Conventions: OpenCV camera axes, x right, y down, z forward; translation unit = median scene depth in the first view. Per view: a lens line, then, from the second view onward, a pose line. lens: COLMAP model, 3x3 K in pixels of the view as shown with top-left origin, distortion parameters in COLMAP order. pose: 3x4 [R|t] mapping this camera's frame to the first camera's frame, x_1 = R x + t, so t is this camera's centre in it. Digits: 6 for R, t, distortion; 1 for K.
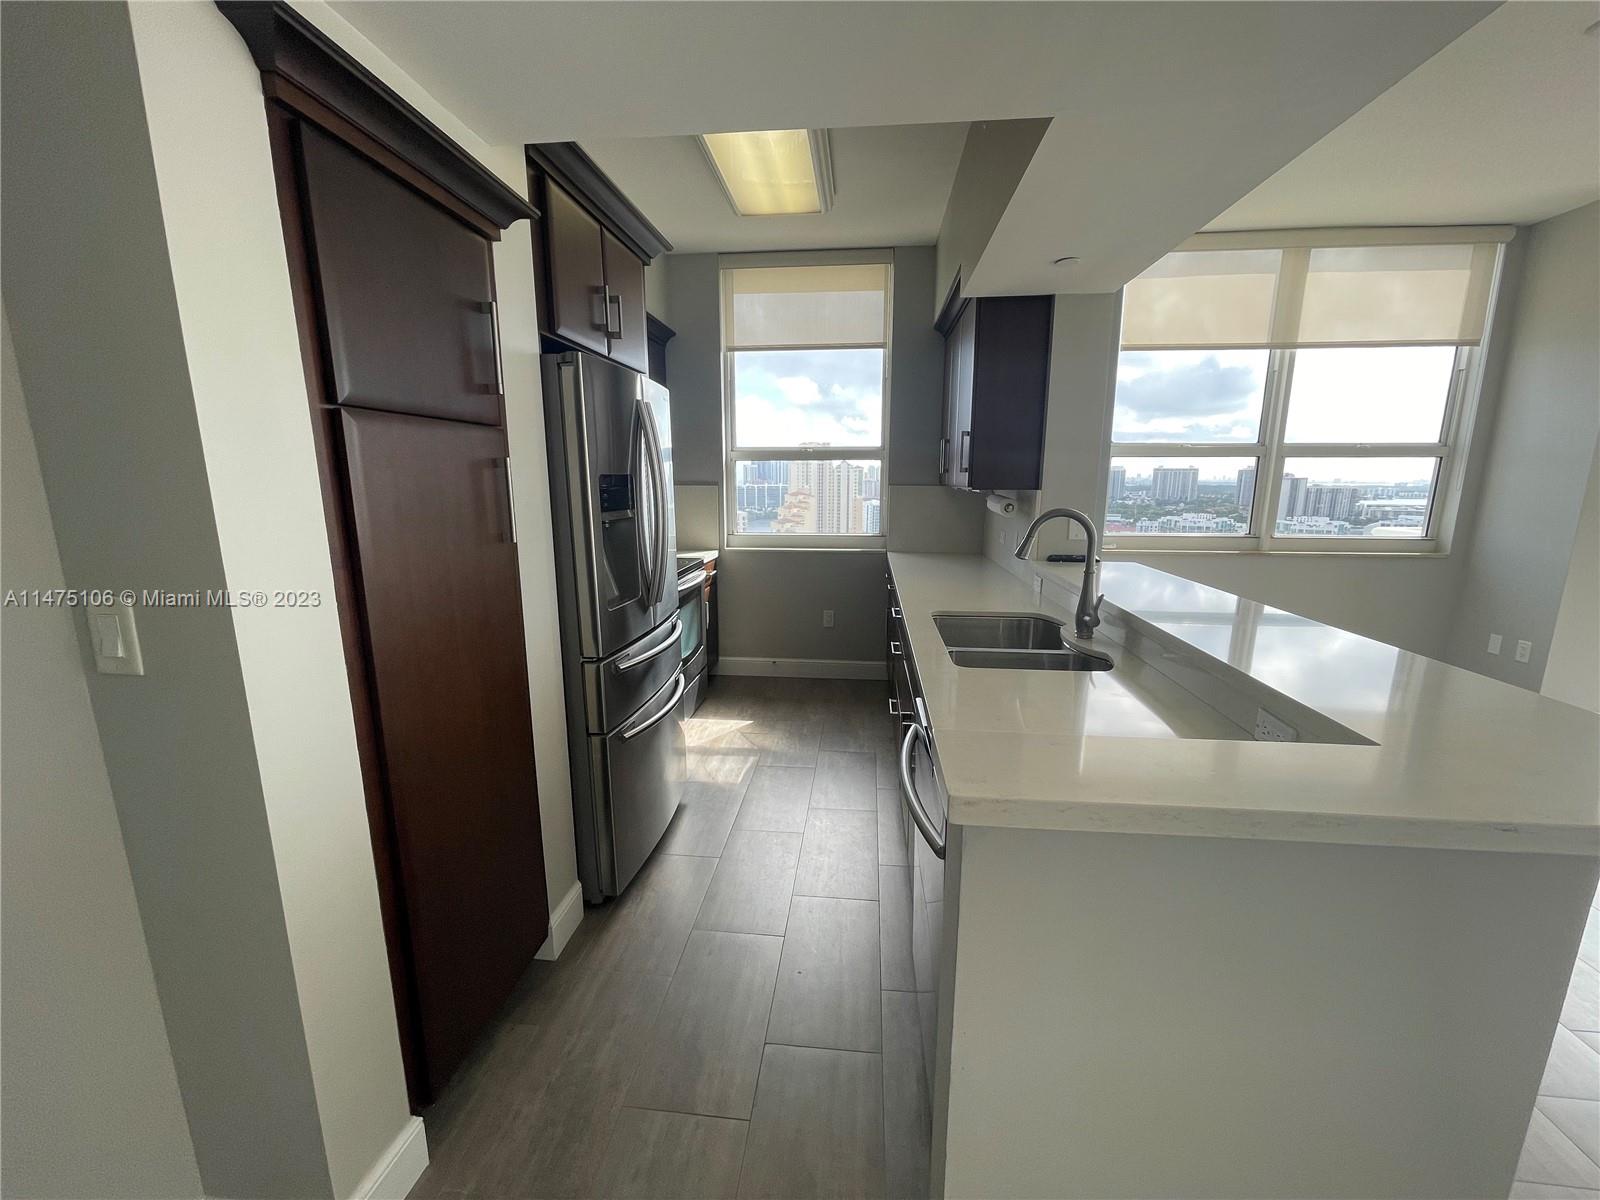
lens RADIAL K [[633.1, 0, 800.0], [0, 633.1, 600.0], [0, 0, 1]] dist [-0.000150, -0.000118]
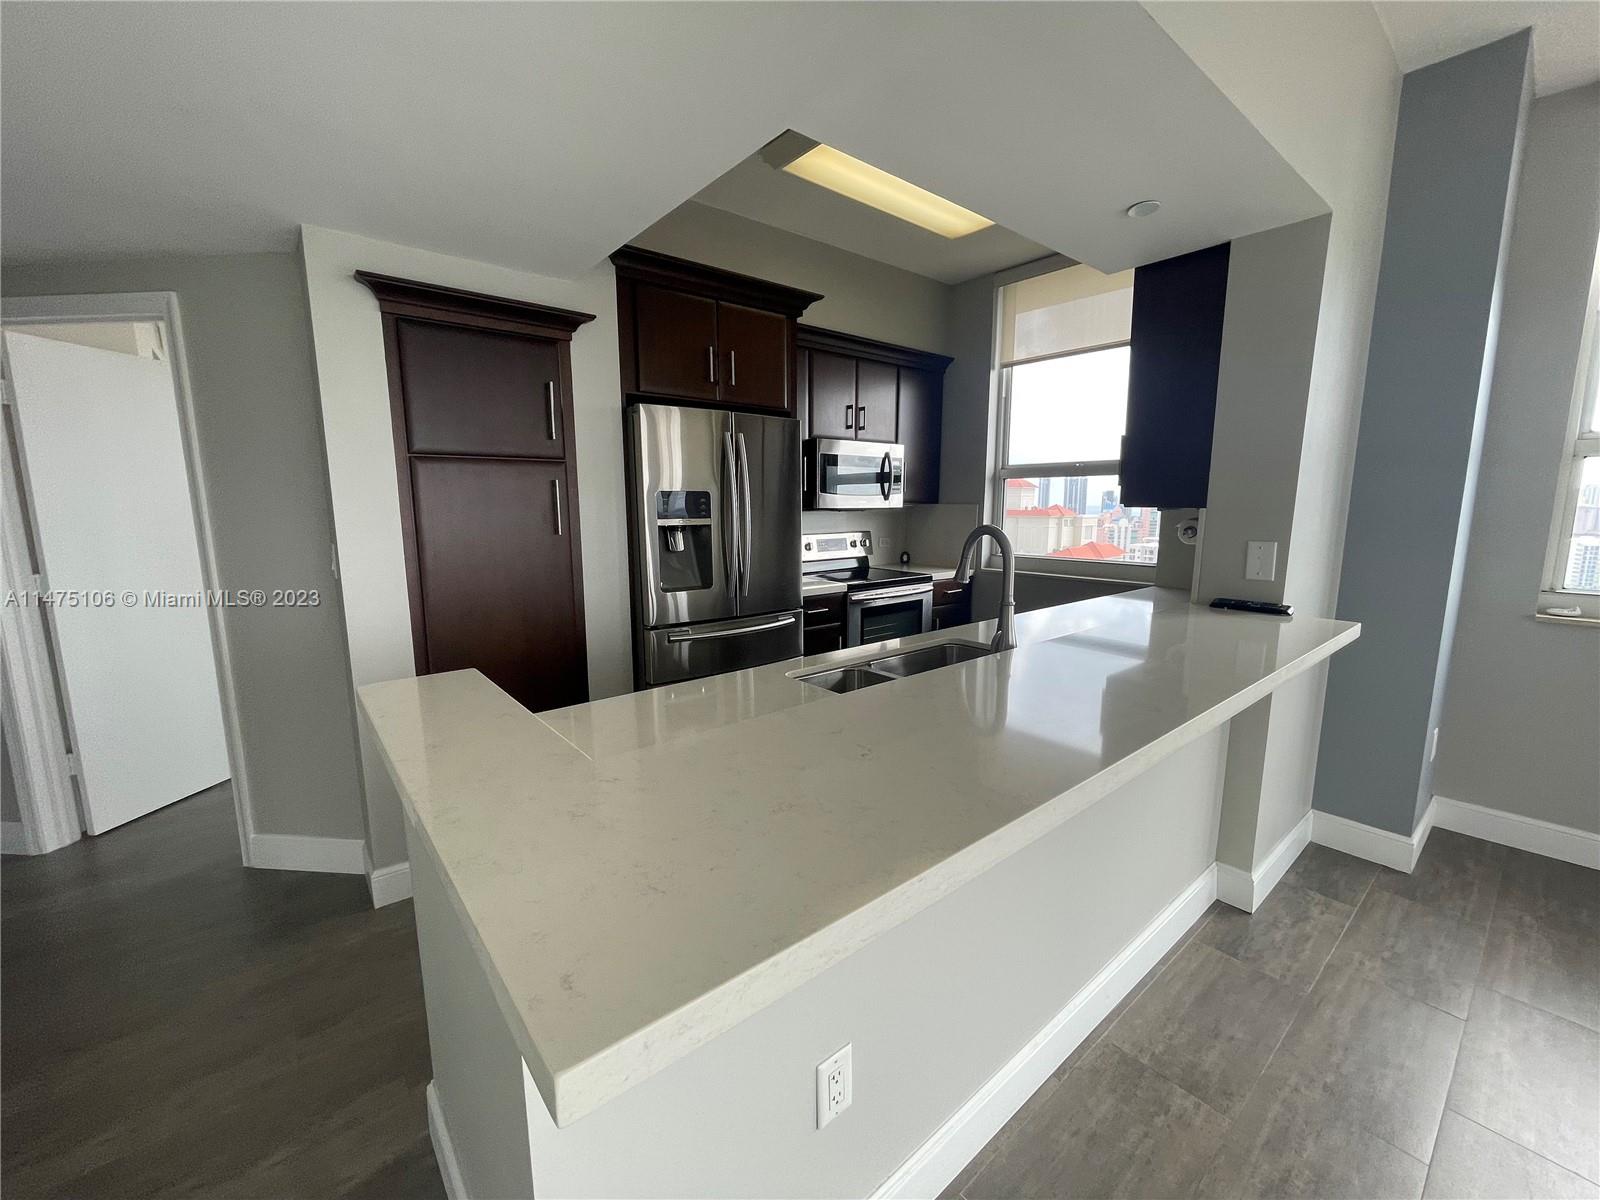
lens RADIAL K [[646.6, 0, 804.0], [0, 646.6, 605.6], [0, 0, 1]] dist [0.000859, -0.000061]
pose [[0.724688, 0.107756, -0.680599, 0.413587], [-0.129289, 0.991419, 0.019302, -0.011998], [0.676839, 0.074006, 0.732401, 0.102507]]
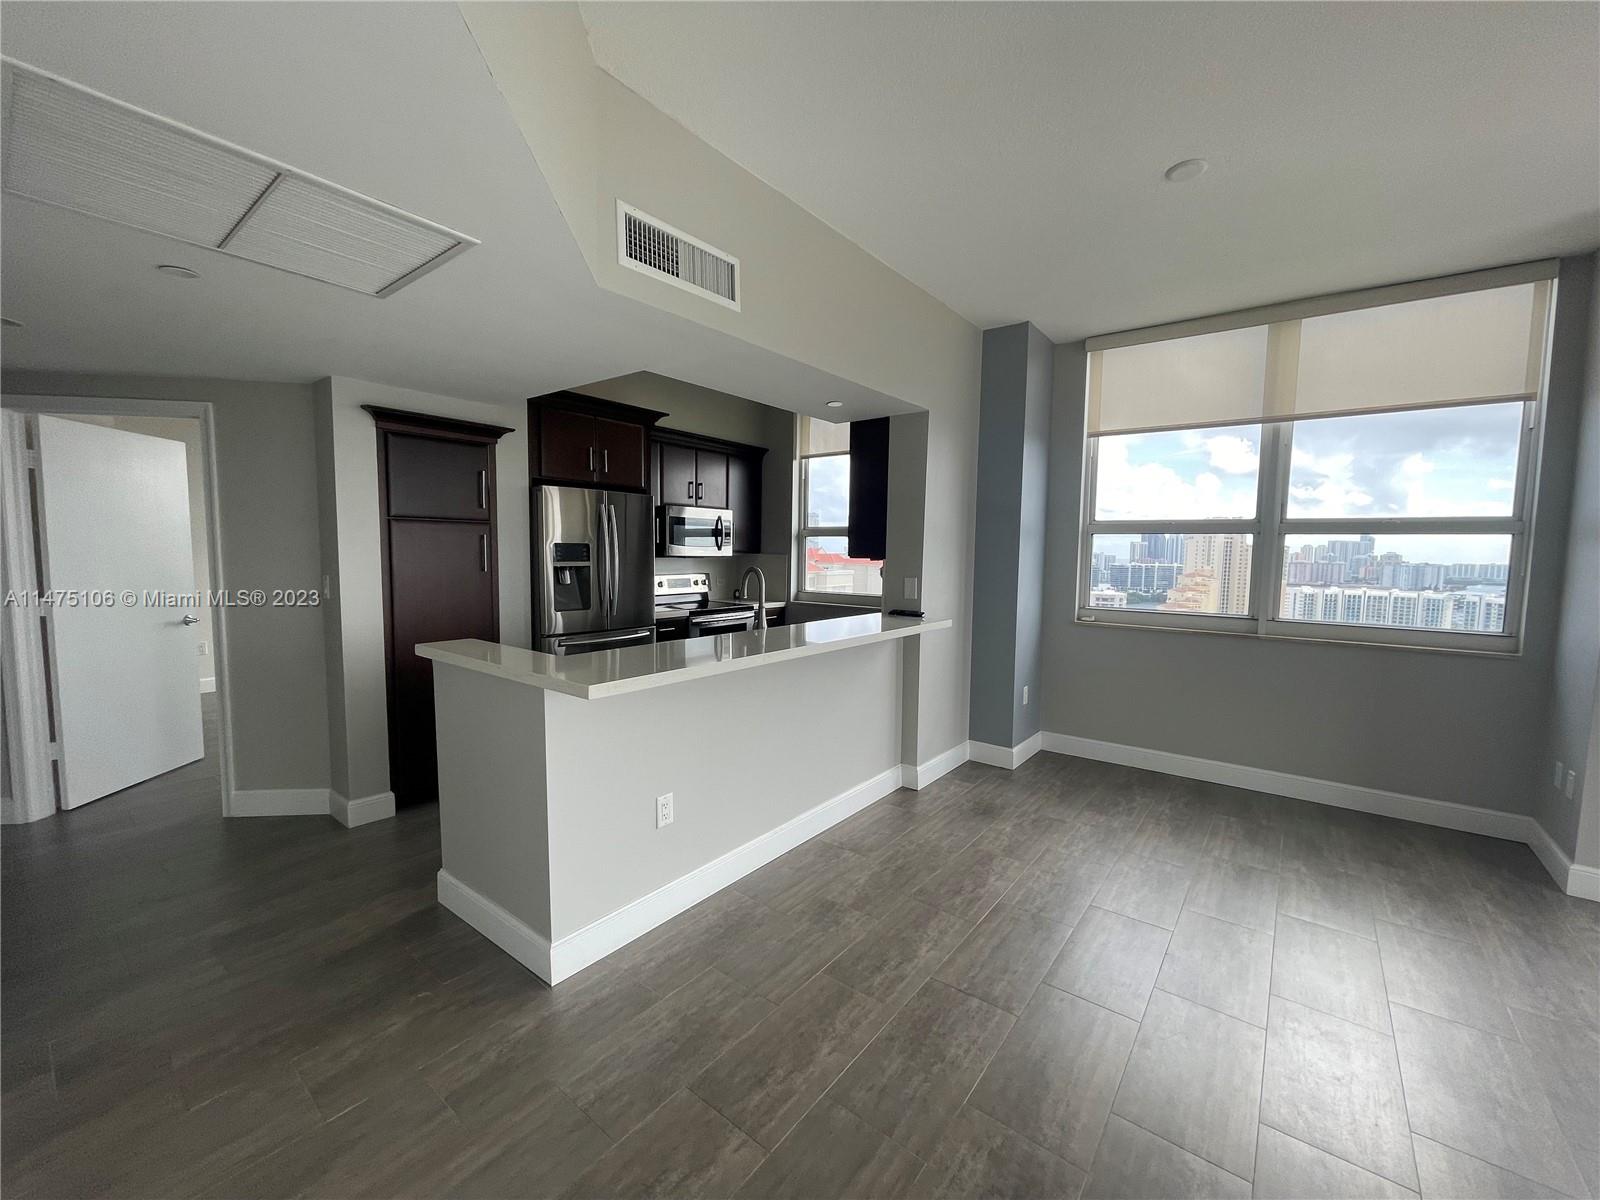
lens RADIAL K [[646.6, 0, 804.0], [0, 646.6, 605.6], [0, 0, 1]] dist [0.000859, -0.000061]
pose [[0.854646, 0.056563, -0.516120, 0.672737], [-0.112801, 0.990533, -0.078234, 0.031037], [0.506809, 0.125081, 0.852936, -0.150140]]
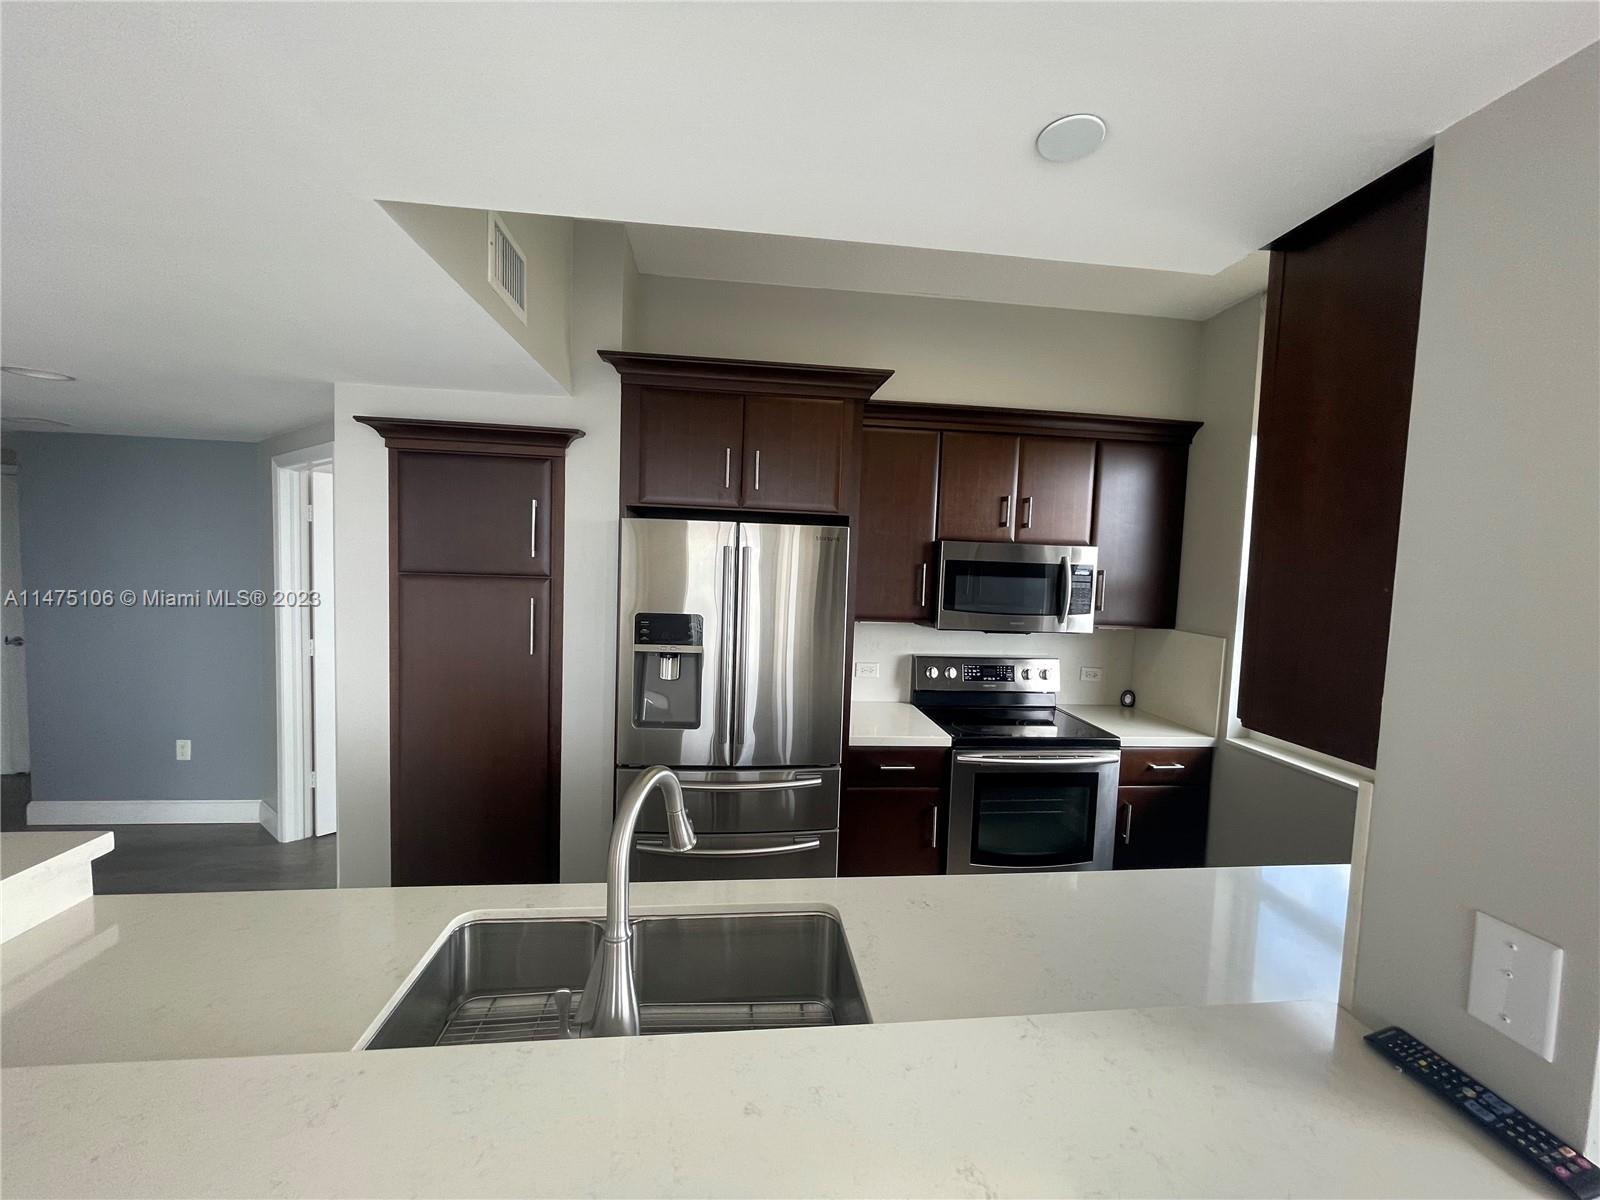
lens RADIAL K [[648.0, 0, 800.0], [0, 648.0, 600.0], [0, 0, 1]] dist [-0.000416, -0.000072]
pose [[0.219232, 0.064779, -0.973520, 0.444719], [-0.220205, 0.975334, 0.015311, -0.146374], [0.950498, 0.211017, 0.228089, 0.475272]]
